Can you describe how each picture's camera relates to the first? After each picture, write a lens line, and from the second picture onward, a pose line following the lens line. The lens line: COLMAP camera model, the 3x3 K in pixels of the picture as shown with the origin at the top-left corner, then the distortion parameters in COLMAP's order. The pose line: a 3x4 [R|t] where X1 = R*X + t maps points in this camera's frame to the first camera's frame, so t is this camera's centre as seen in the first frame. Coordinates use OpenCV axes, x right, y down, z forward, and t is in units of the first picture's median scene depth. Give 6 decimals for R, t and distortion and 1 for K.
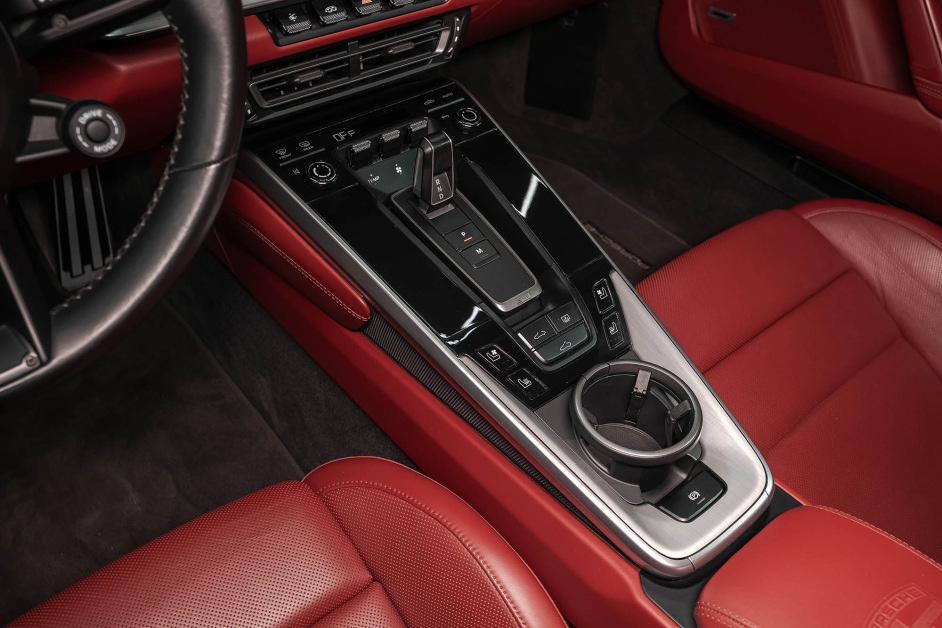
lens RADIAL K [[839.2, 0, 471.0], [0, 839.2, 314.0], [0, 0, 1]] dist [-0.004128, -0.008186]
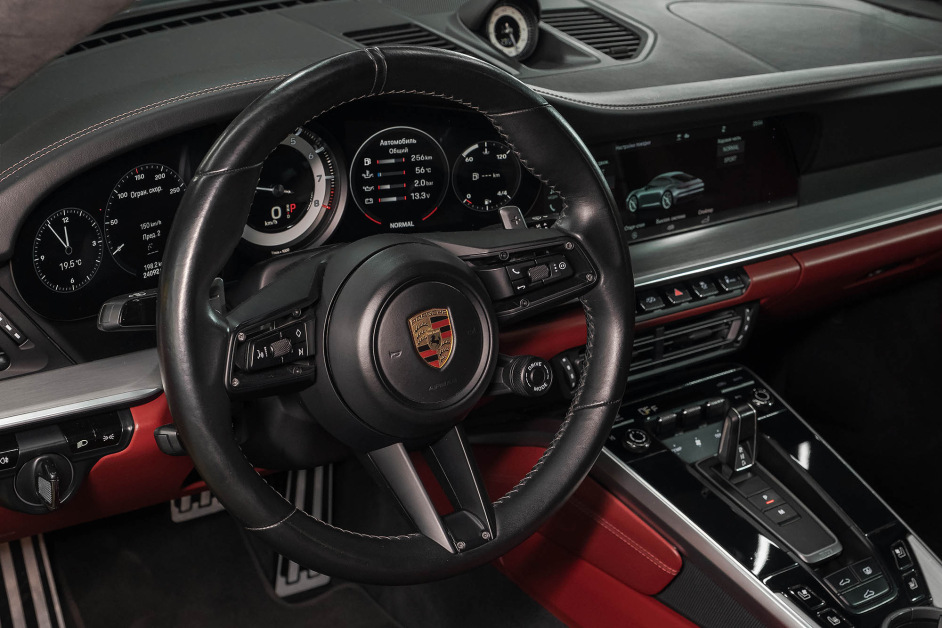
lens RADIAL K [[1451.6, 0, 519.7], [0, 1451.6, 333.3], [0, 0, 1]] dist [0.016642, -0.012373]
pose [[0.997051, 0.007288, -0.076389, -0.179429], [-0.032057, 0.944010, -0.328355, 0.322626], [0.069718, 0.329836, 0.941460, -0.829239]]
